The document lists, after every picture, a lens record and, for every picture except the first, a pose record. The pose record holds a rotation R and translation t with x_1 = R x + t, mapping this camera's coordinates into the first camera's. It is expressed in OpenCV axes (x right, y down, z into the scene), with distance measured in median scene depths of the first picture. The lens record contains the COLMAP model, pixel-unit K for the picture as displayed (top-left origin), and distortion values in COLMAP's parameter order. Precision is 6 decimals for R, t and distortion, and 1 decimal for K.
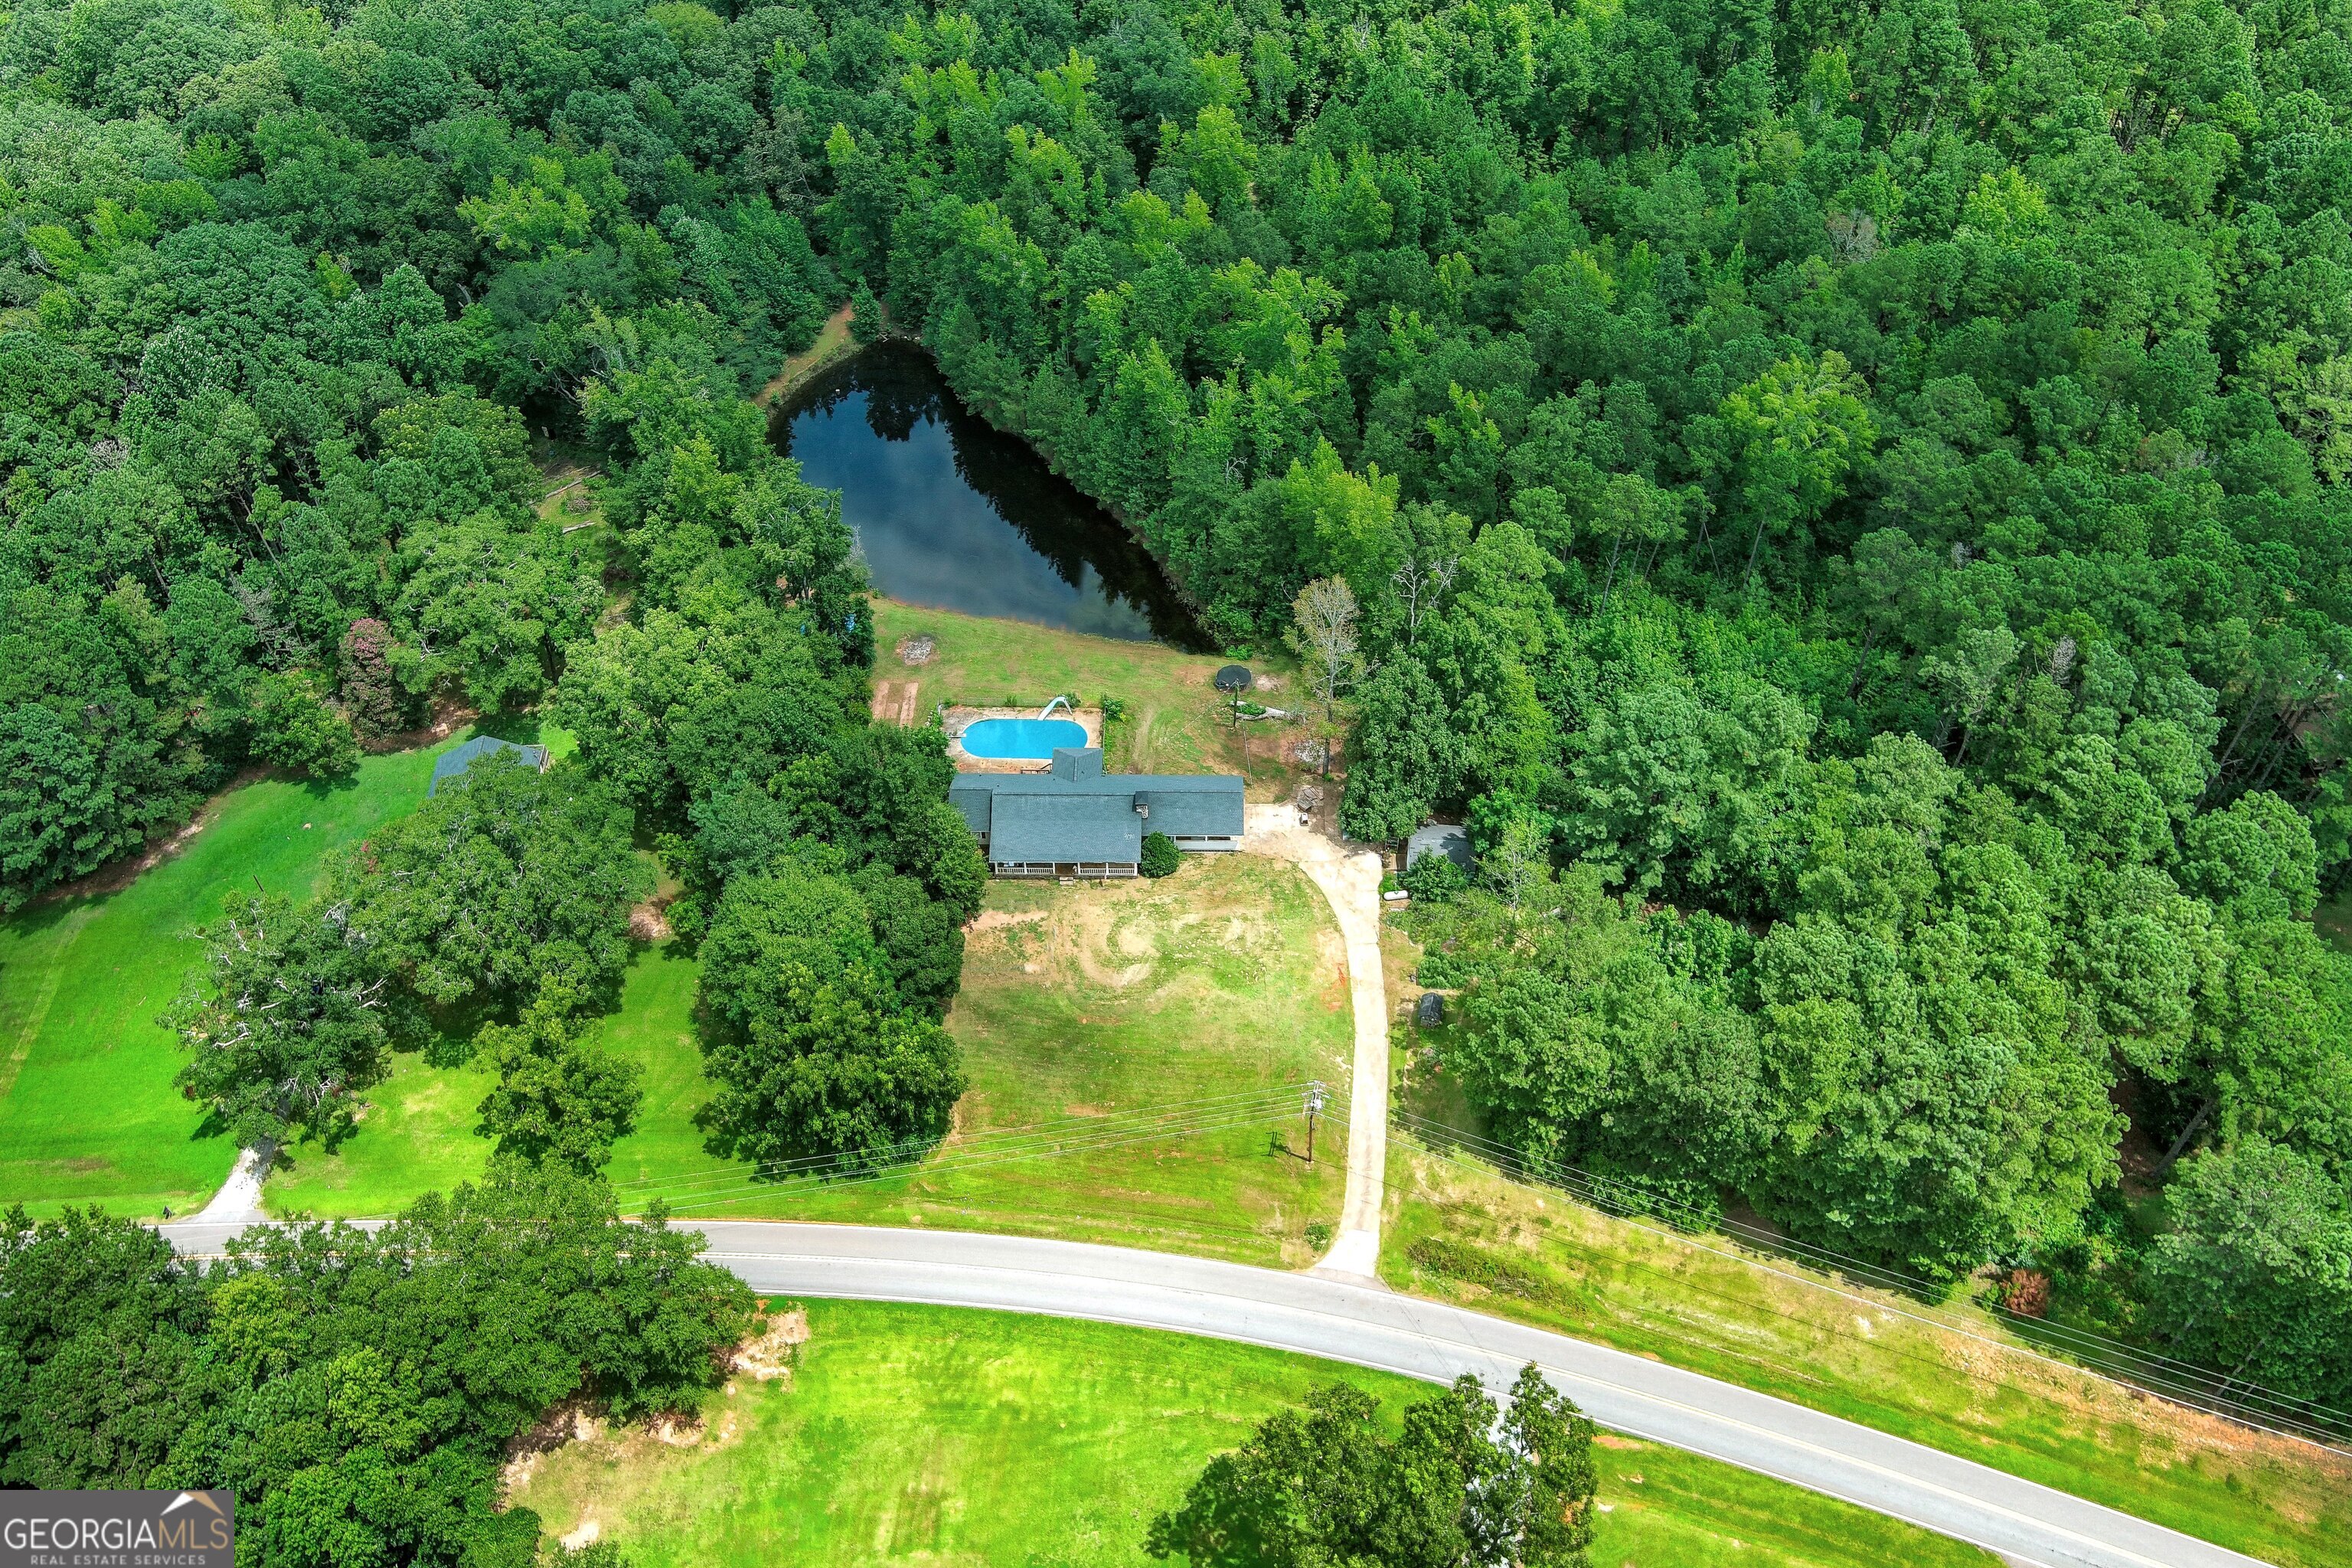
lens RADIAL K [[1864.4, 0, 1175.4], [0, 1864.4, 725.8], [0, 0, 1]] dist [0.015977, 0.000287]
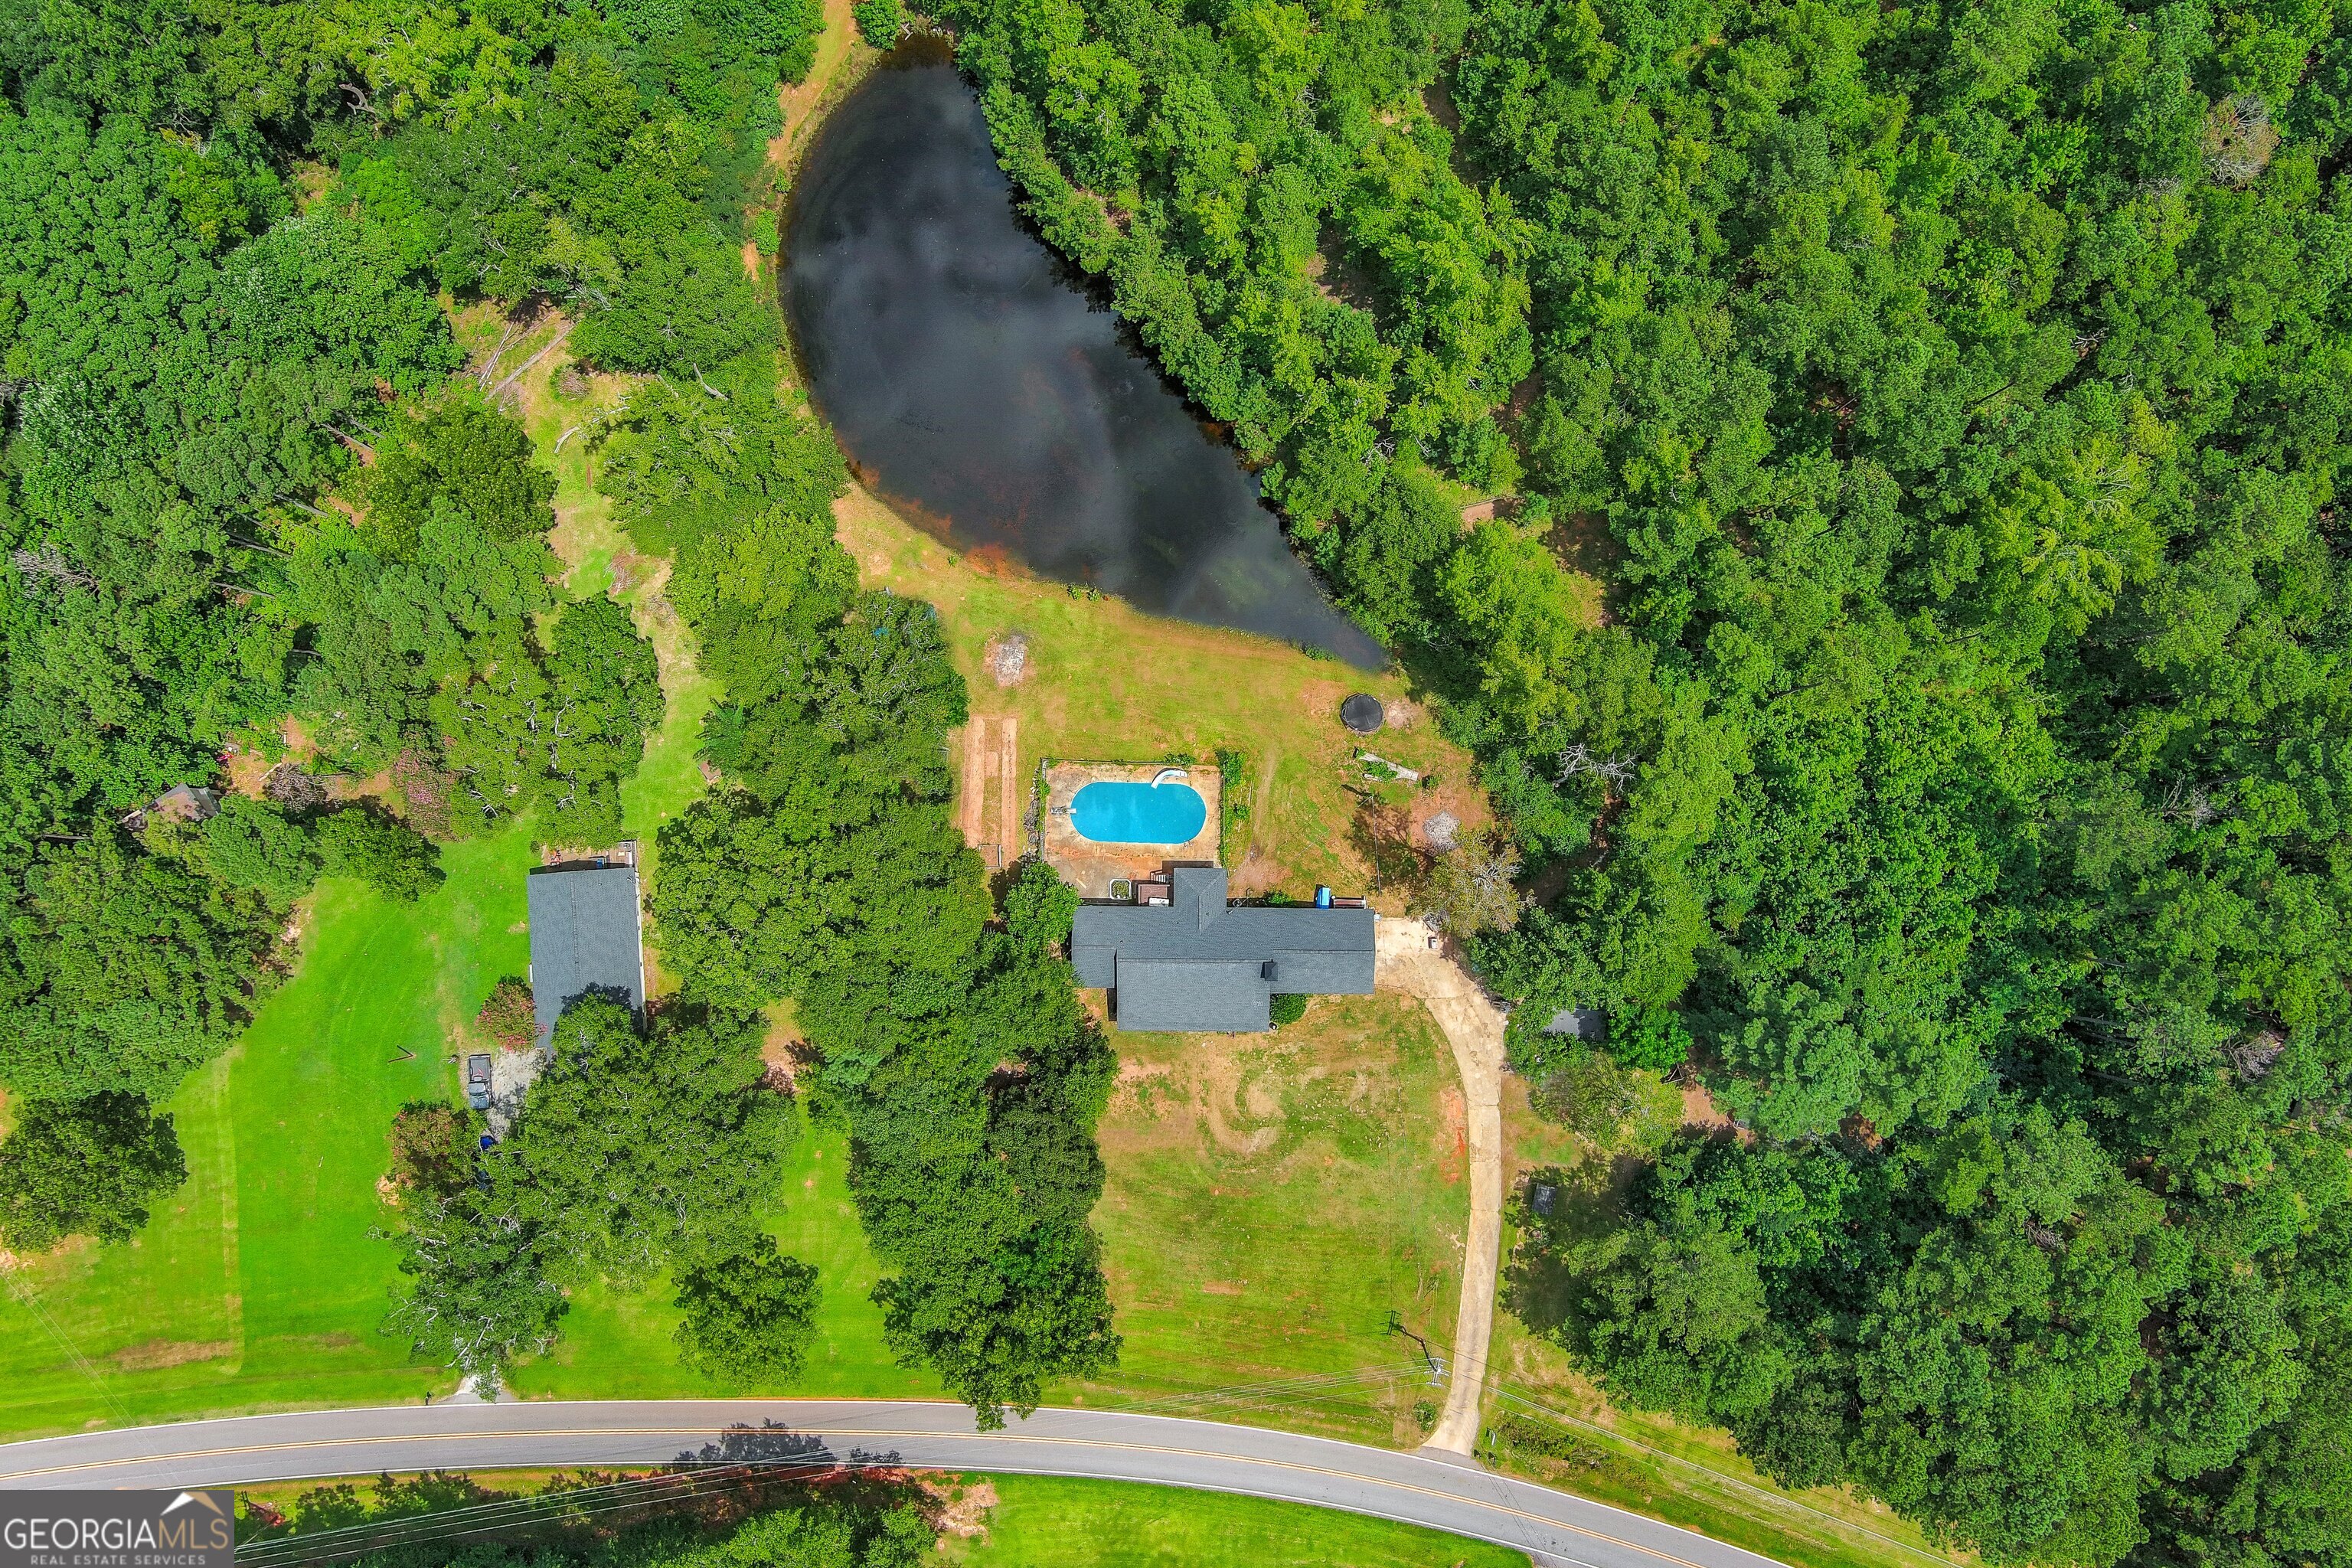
lens RADIAL K [[1892.8, 0, 1176.0], [0, 1892.8, 784.0], [0, 0, 1]] dist [0.018932, -0.004070]
pose [[0.999999, -0.000663, -0.000777, -0.068099], [0.001013, 0.744292, 0.667853, -0.707449], [0.000136, -0.667853, 0.744293, 0.336466]]
